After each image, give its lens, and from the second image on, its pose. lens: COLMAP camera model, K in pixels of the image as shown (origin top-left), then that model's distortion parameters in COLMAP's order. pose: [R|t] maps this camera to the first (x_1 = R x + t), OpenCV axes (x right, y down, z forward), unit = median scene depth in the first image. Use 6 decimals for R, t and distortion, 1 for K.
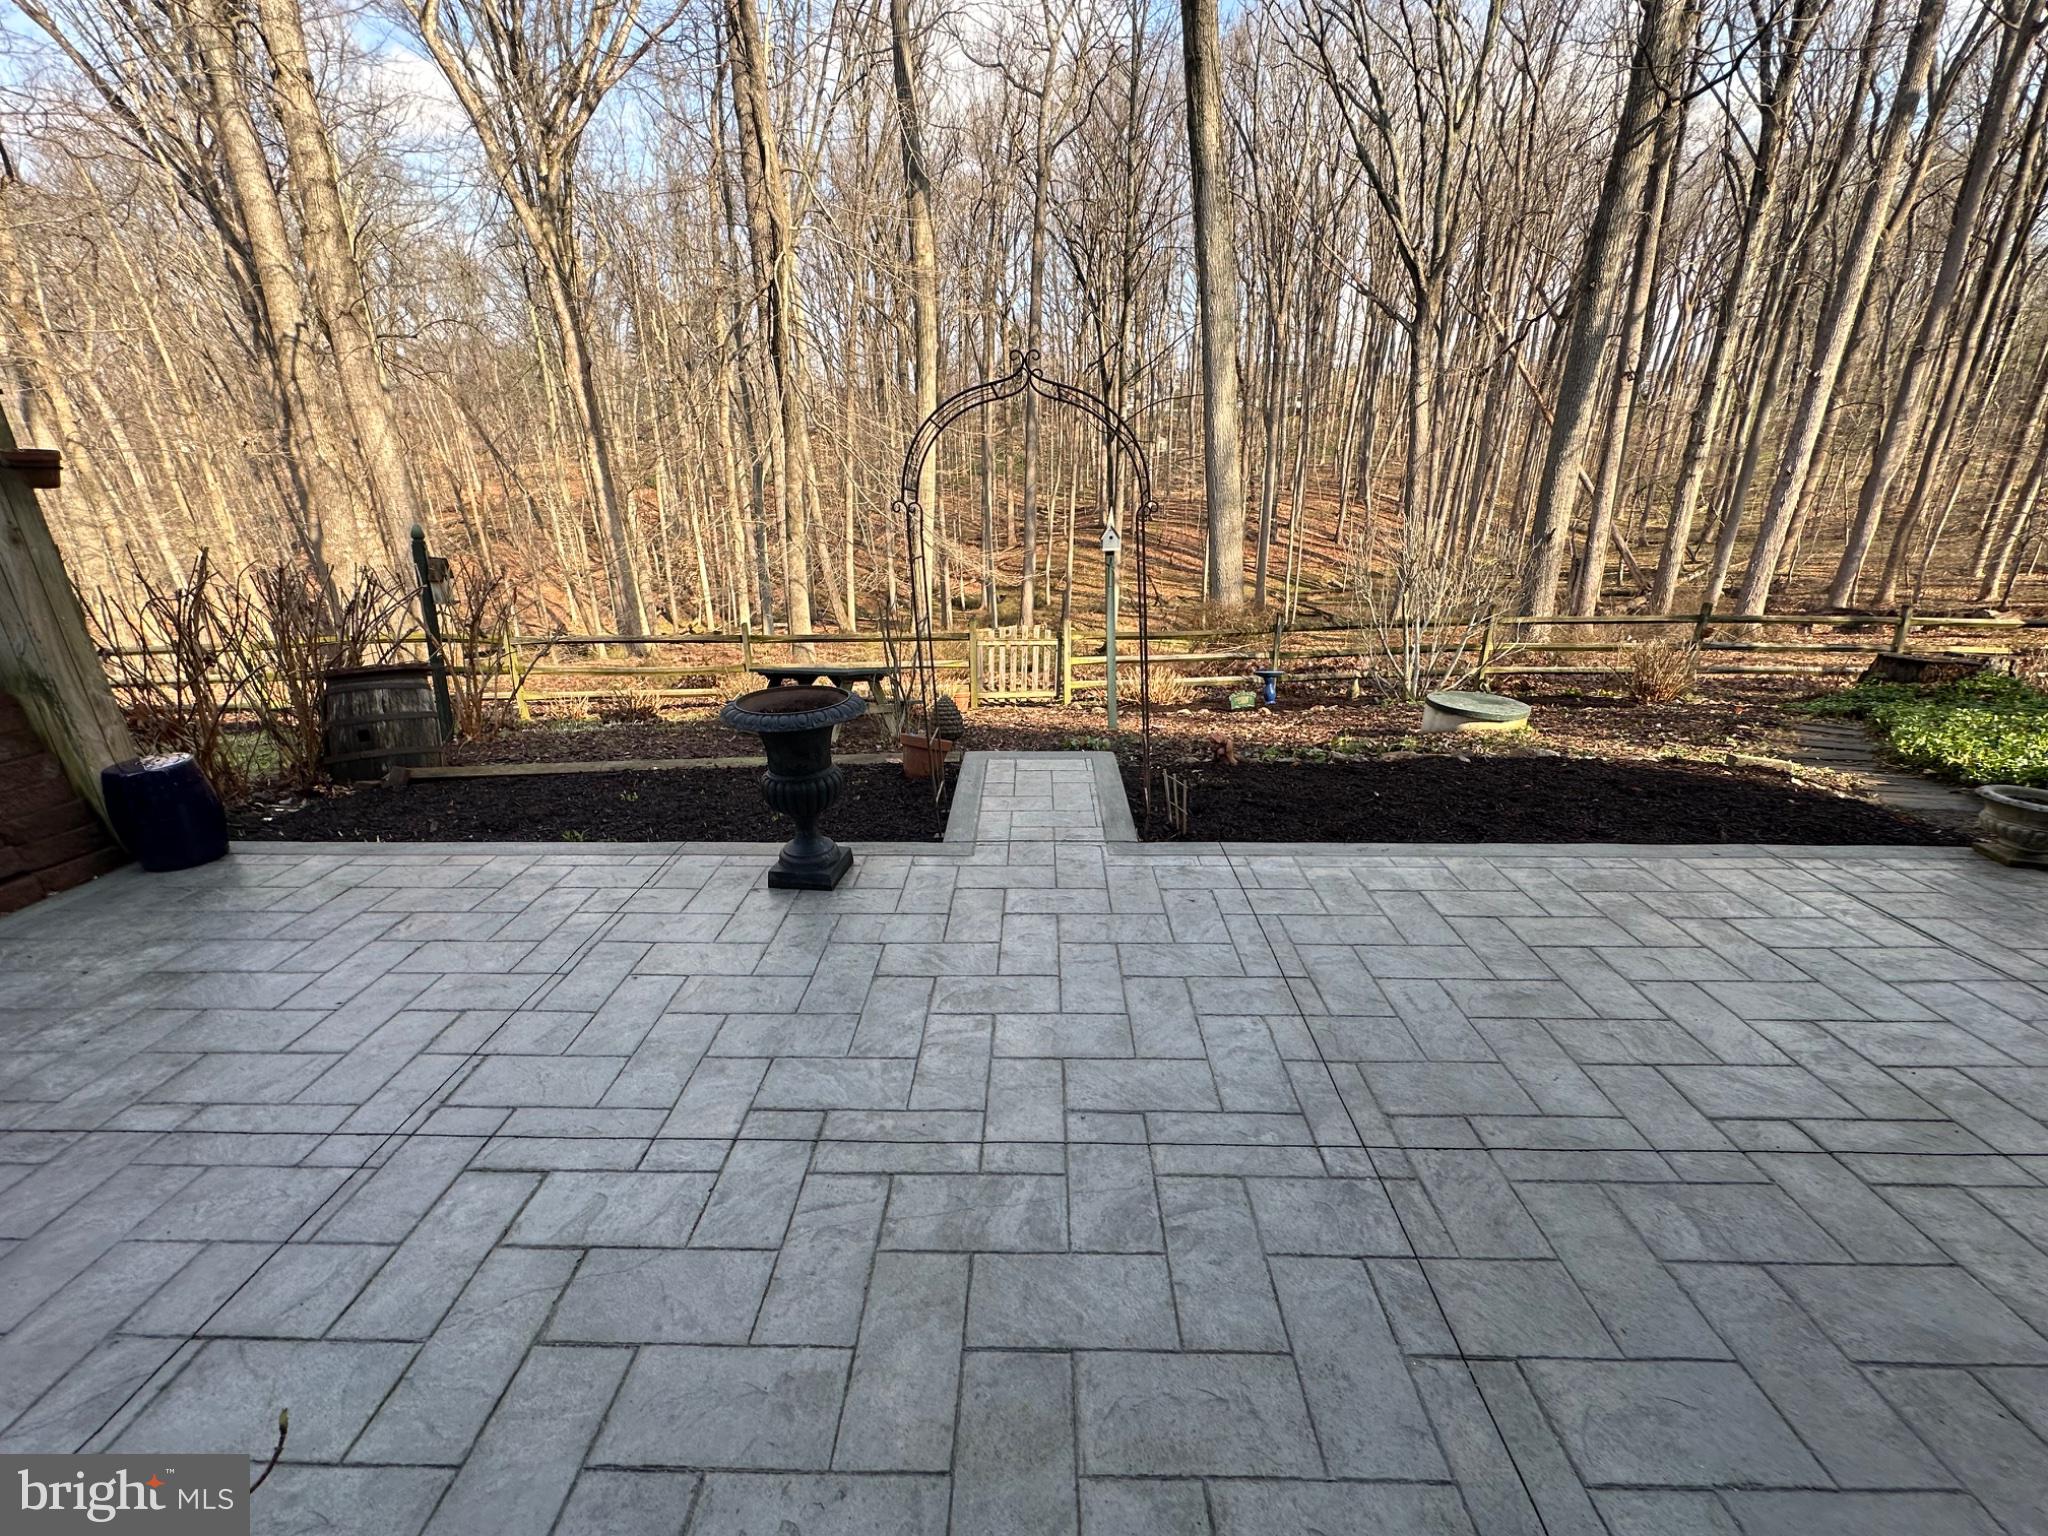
lens RADIAL K [[815.5, 0, 1025.9], [0, 815.5, 769.8], [0, 0, 1]] dist [-0.000618, -0.000118]
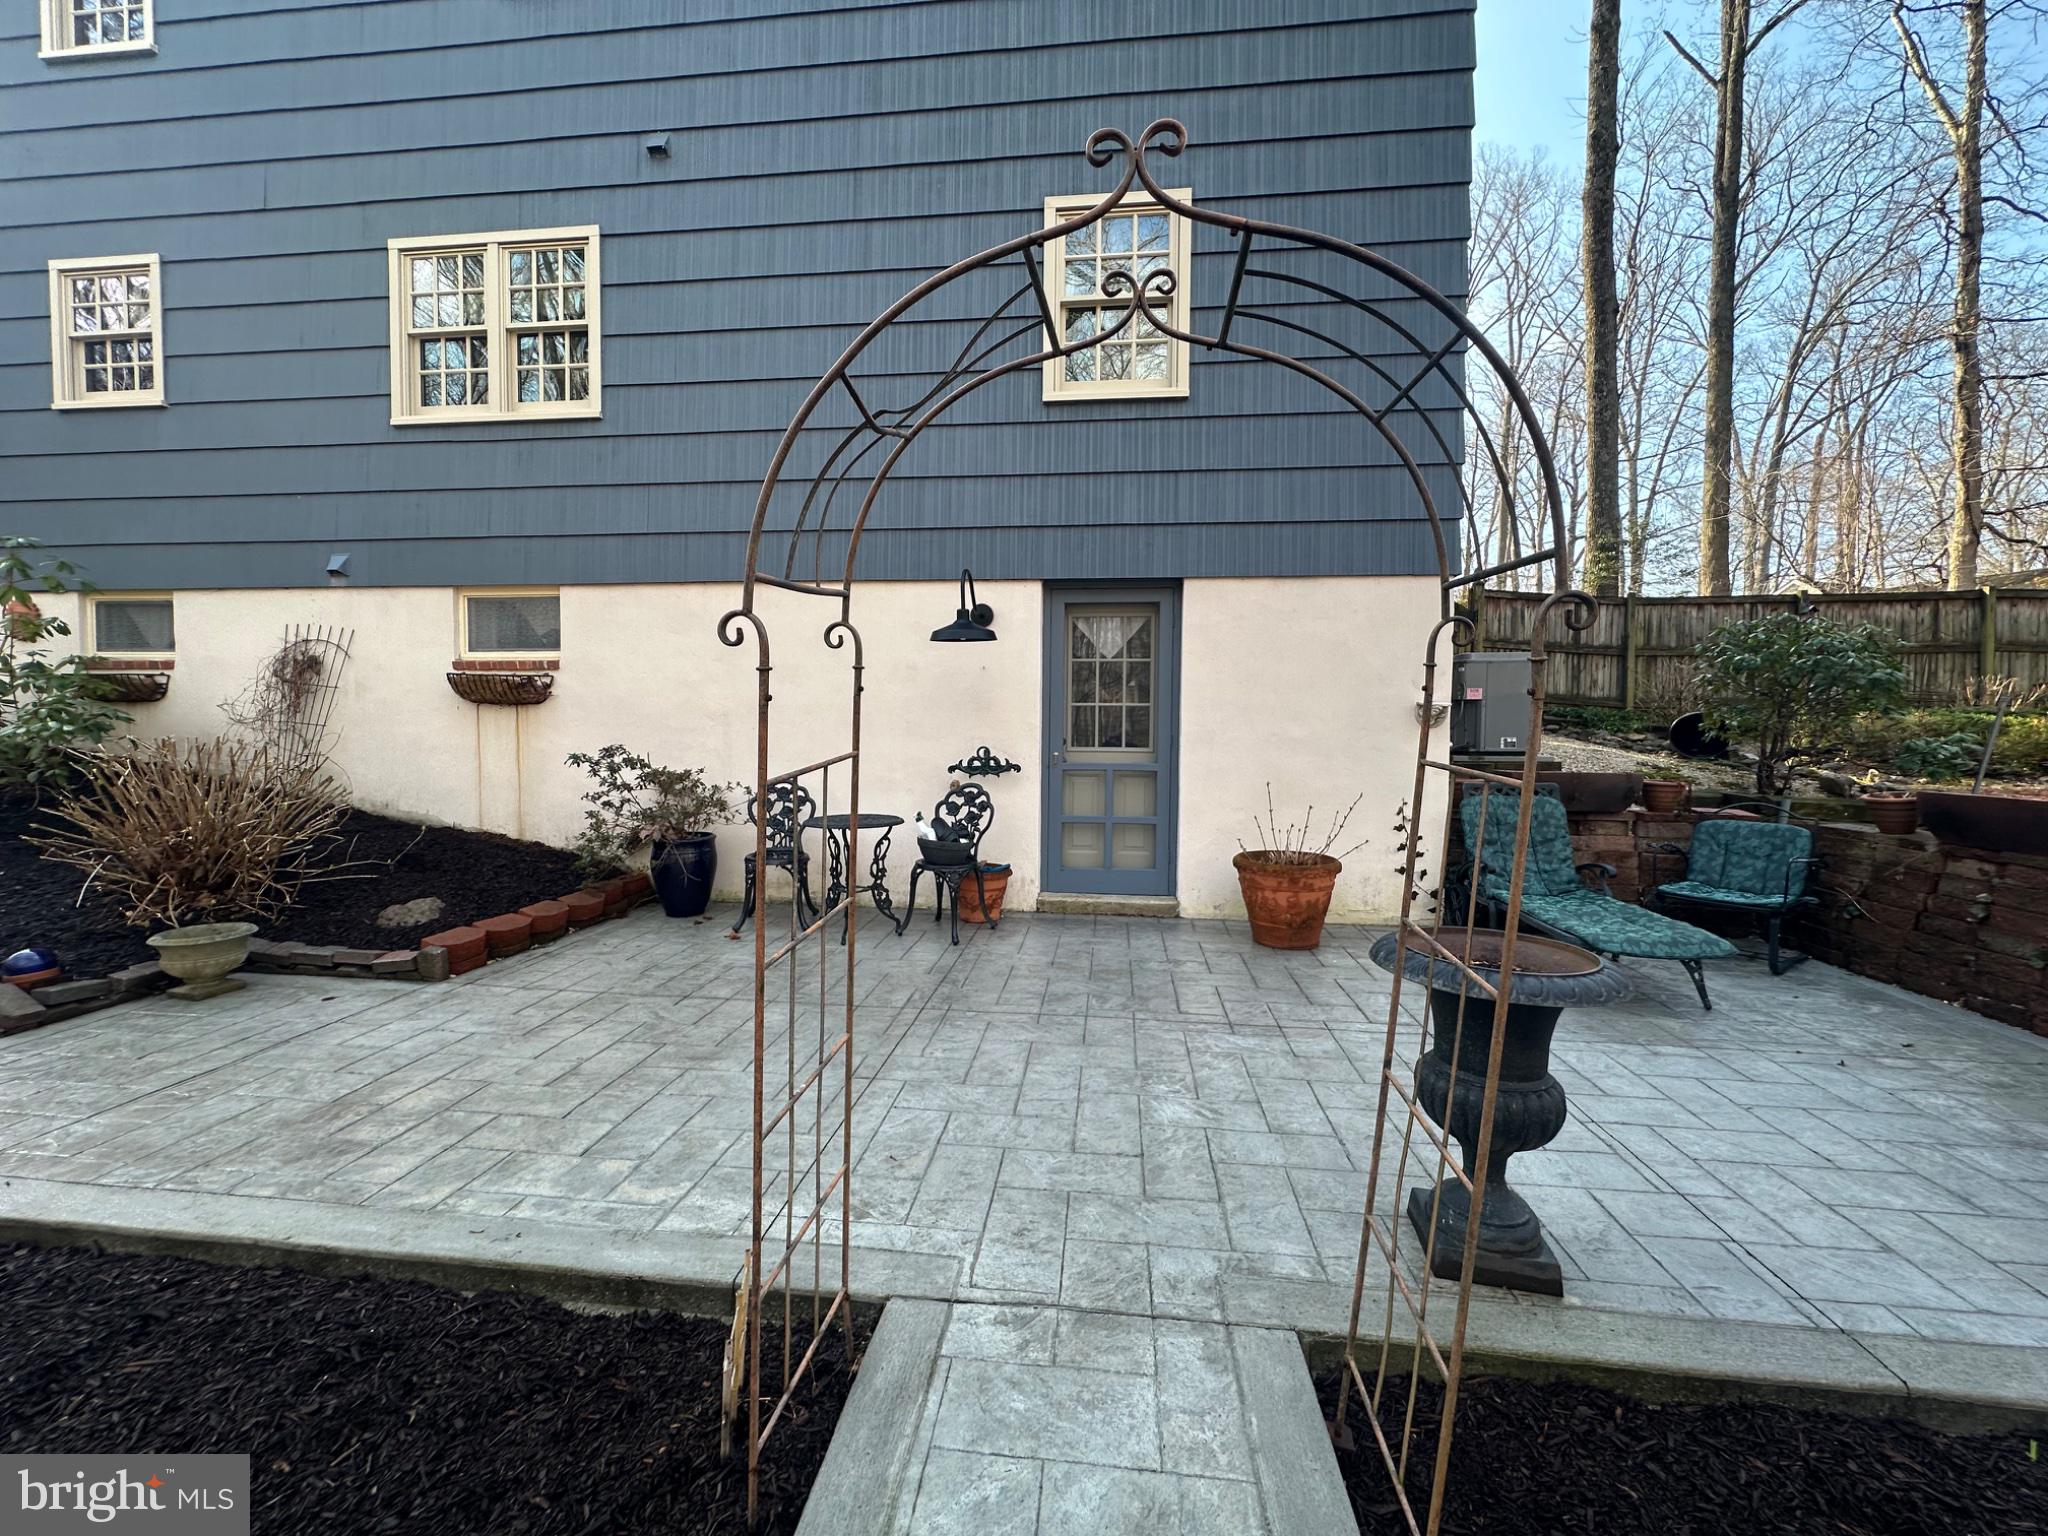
lens RADIAL K [[815.5, 0, 1028.6], [0, 815.5, 767.9], [0, 0, 1]] dist [-0.000618, -0.000118]
pose [[-0.995945, -0.010732, 0.089316, 0.003165], [0.024238, 0.924129, 0.381311, -0.111316], [-0.086632, 0.381930, -0.920122, 0.376541]]
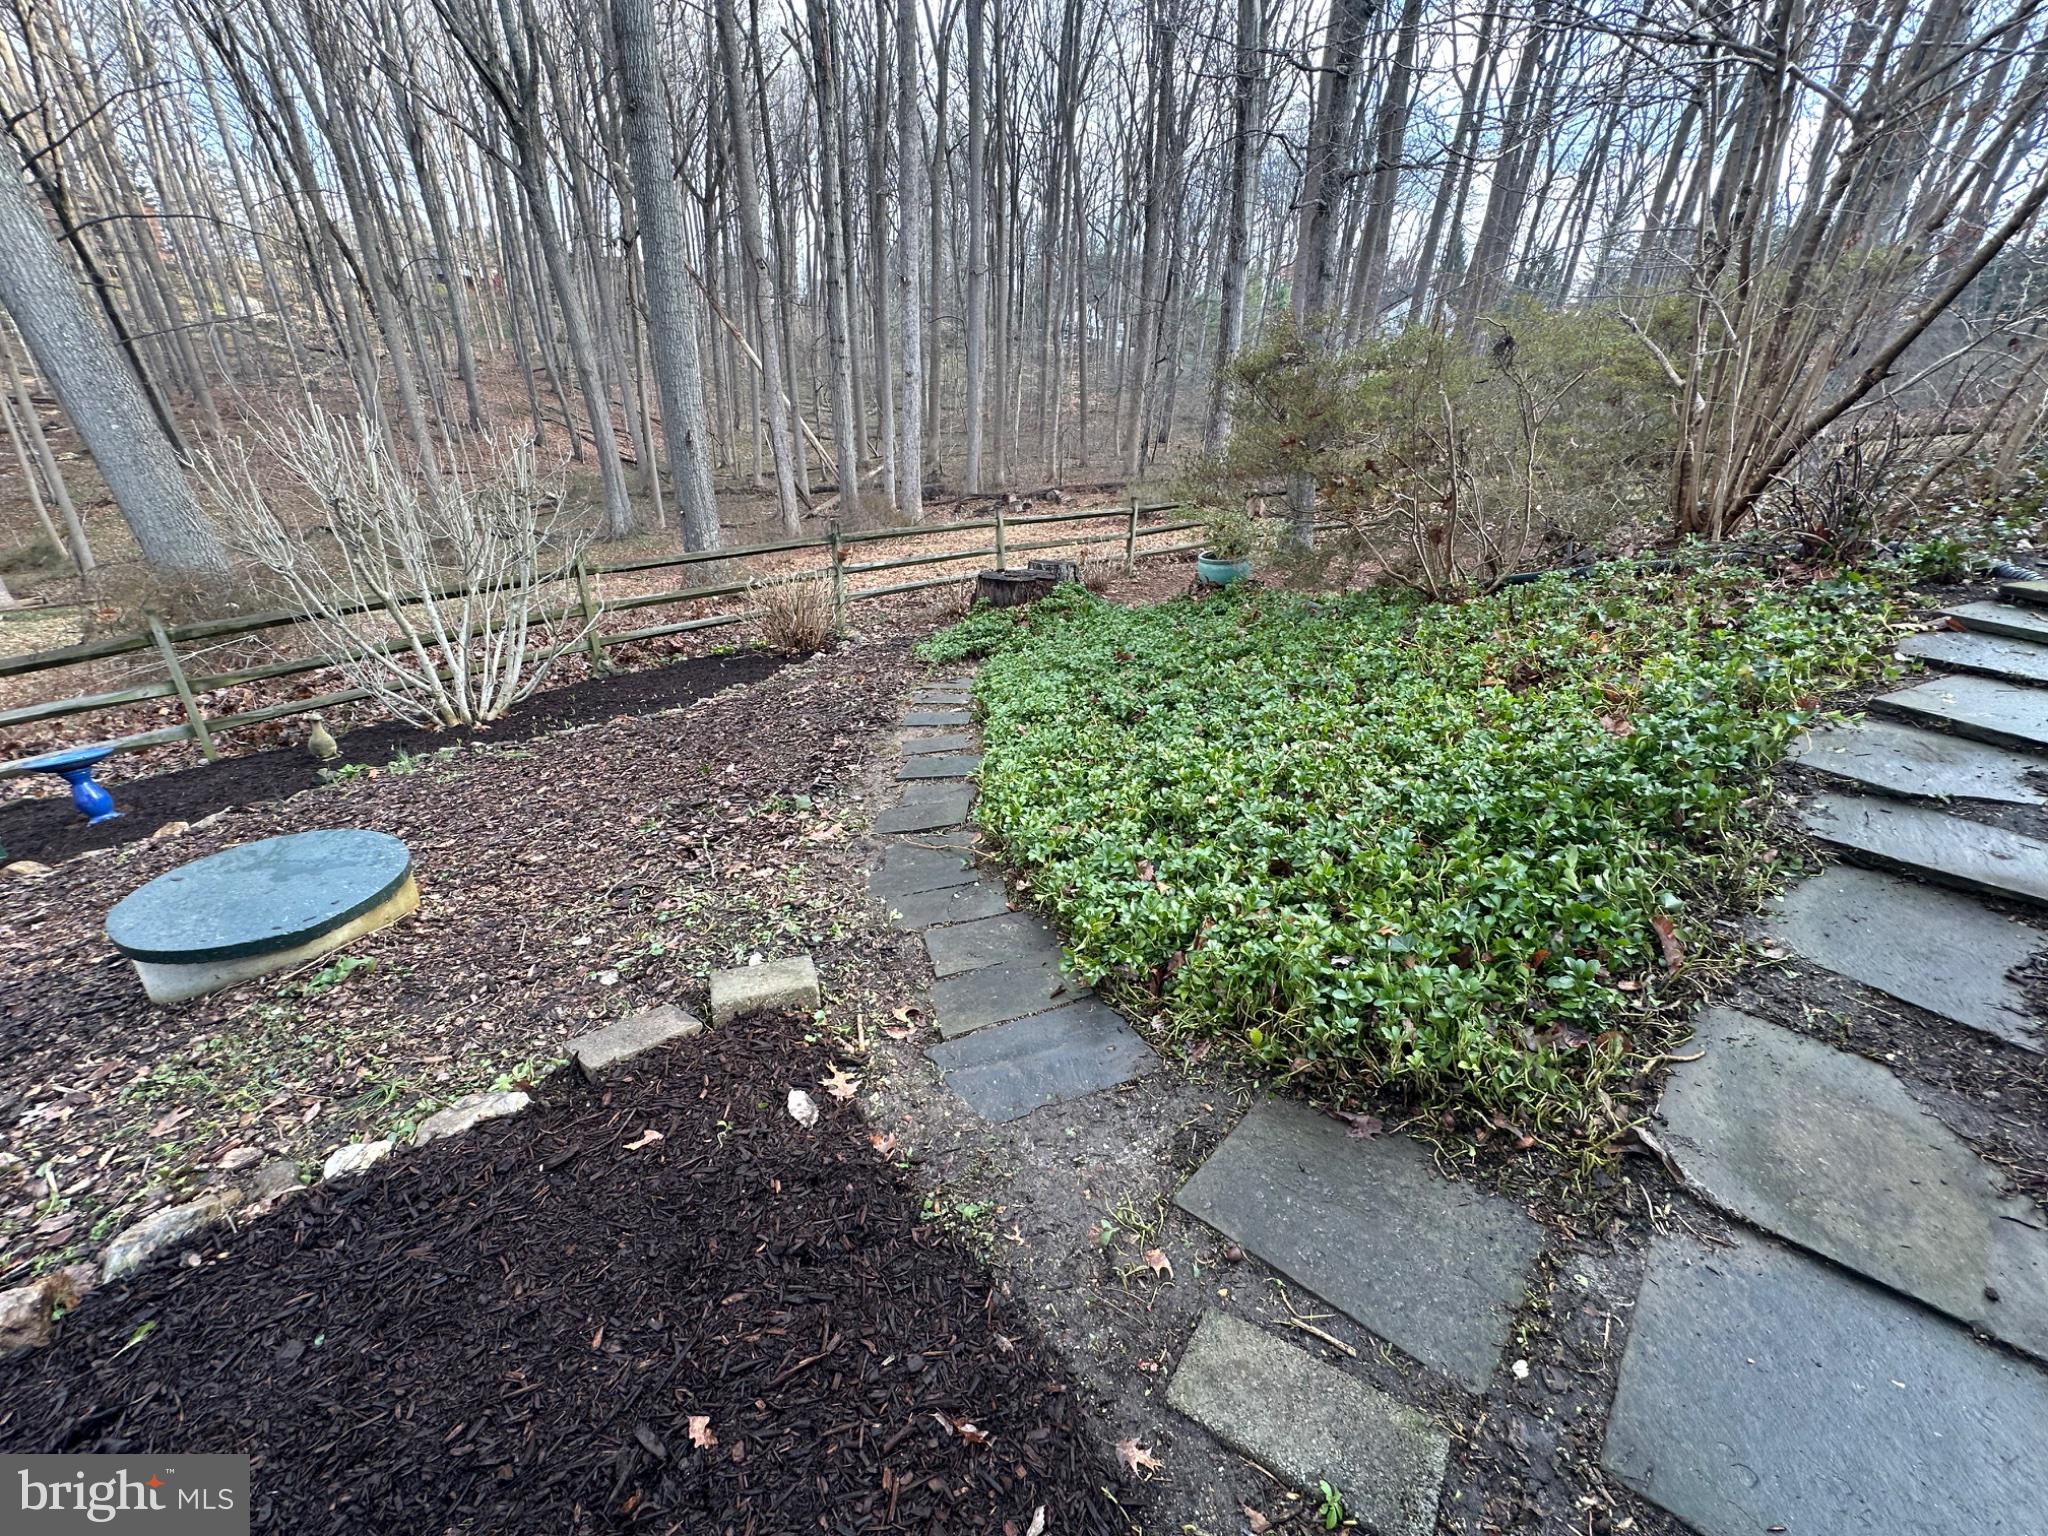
lens RADIAL K [[815.5, 0, 1027.7], [0, 815.5, 759.9], [0, 0, 1]] dist [-0.000618, -0.000118]
pose [[0.676362, -0.283690, 0.679746, 0.301052], [0.213585, 0.958742, 0.187607, -0.075744], [-0.704923, 0.018293, 0.709048, 0.238187]]
